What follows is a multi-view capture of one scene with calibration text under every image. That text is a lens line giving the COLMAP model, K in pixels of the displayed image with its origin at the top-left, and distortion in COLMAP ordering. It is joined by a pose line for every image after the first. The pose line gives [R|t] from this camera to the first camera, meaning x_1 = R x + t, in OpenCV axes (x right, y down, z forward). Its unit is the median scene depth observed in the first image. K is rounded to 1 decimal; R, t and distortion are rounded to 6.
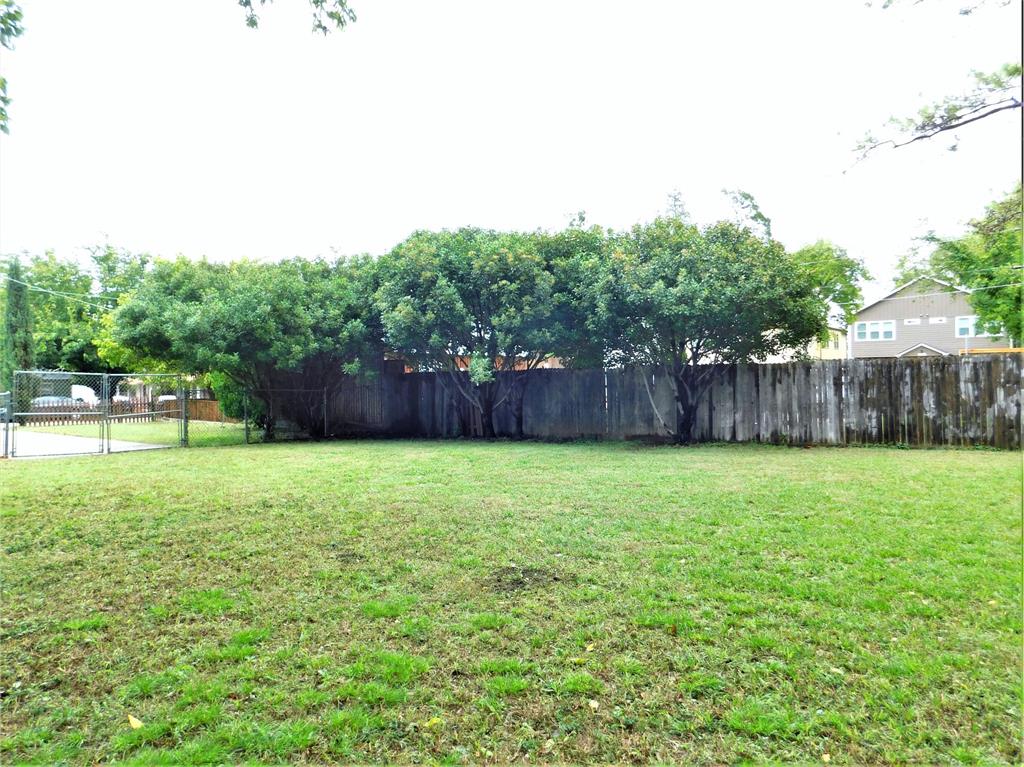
lens RADIAL K [[676.4, 0, 511.4], [0, 676.4, 382.8], [0, 0, 1]] dist [0.000373, 0.001215]
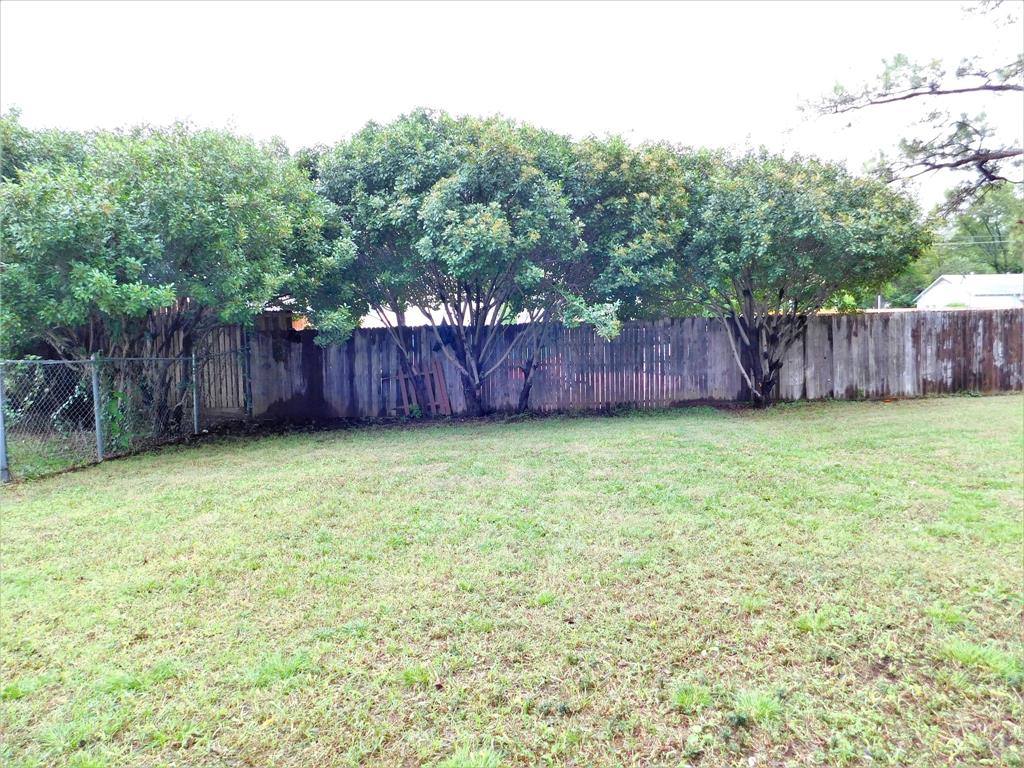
lens RADIAL K [[676.4, 0, 512.1], [0, 676.4, 383.4], [0, 0, 1]] dist [0.000373, 0.001215]
pose [[0.813375, -0.045228, 0.579979, -0.575094], [0.014947, 0.998269, 0.056886, 0.005722], [-0.581547, -0.037601, 0.812643, 0.525203]]
